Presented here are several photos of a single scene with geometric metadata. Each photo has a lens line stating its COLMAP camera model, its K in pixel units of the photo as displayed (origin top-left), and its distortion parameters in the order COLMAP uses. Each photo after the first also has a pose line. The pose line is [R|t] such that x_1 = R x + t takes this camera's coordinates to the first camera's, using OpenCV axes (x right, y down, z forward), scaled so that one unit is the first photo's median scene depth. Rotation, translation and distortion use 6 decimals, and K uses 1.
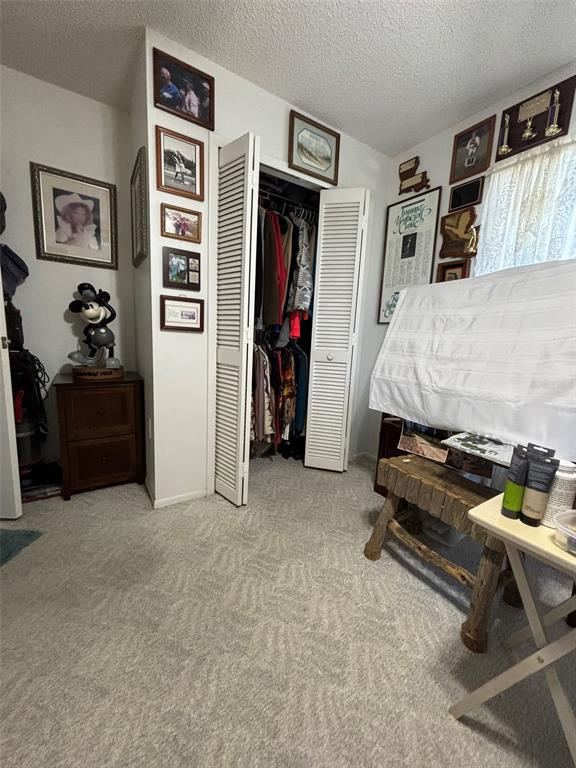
lens RADIAL K [[309.3, 0, 283.1], [0, 309.3, 381.8], [0, 0, 1]] dist [0.000055, 0.000028]
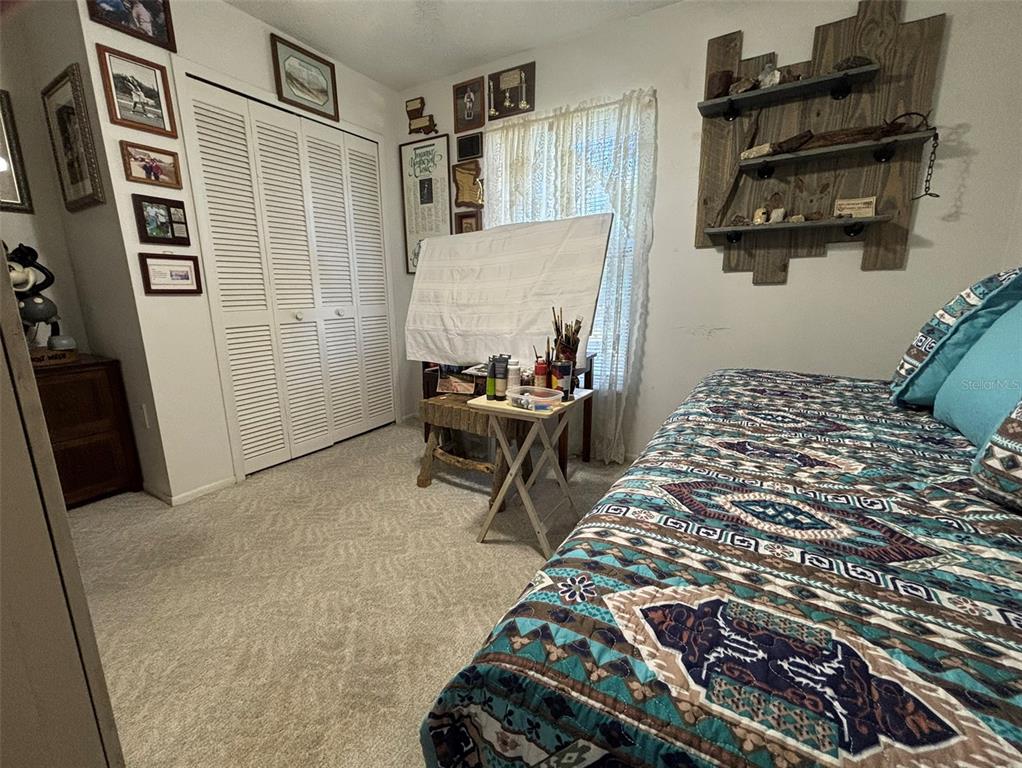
lens RADIAL K [[442.7, 0, 506.6], [0, 442.7, 383.1], [0, 0, 1]] dist [0.003144, -0.001434]
pose [[0.890939, -0.147907, 0.429362, -0.071220], [0.117843, 0.988386, 0.095951, 0.065777], [-0.438567, -0.034889, 0.898021, -0.491844]]
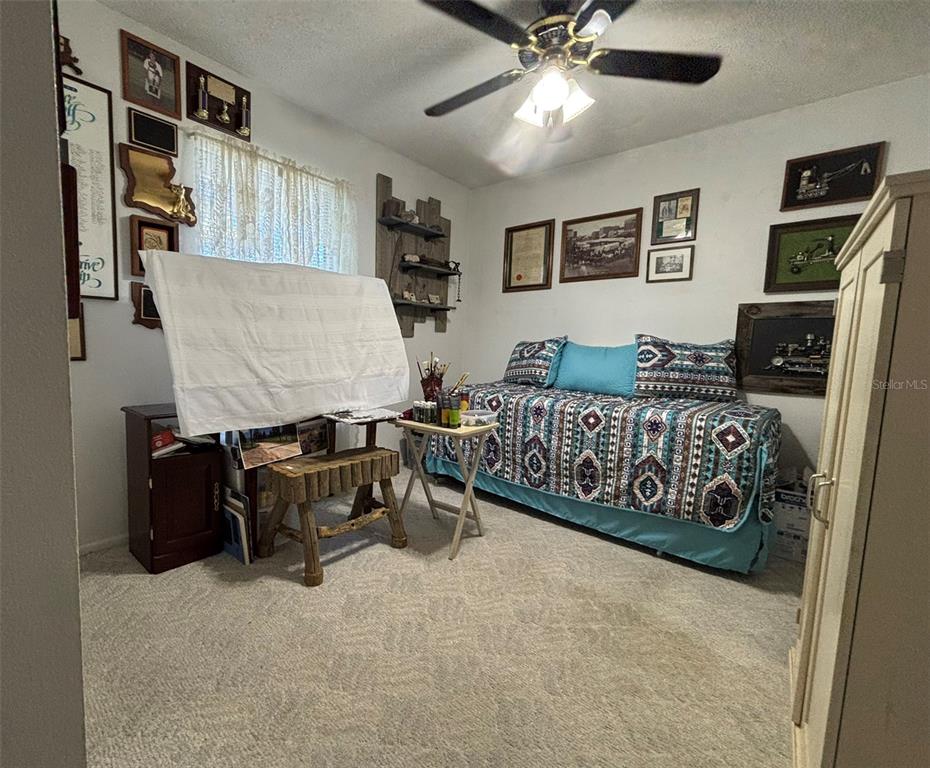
lens RADIAL K [[427.3, 0, 420.1], [0, 427.3, 382.5], [0, 0, 1]] dist [0.001011, 0.000690]
pose [[-0.282111, -0.144223, 0.948479, -0.748850], [0.101350, 0.978624, 0.178952, -0.148796], [-0.954013, 0.146613, -0.261464, 0.837845]]
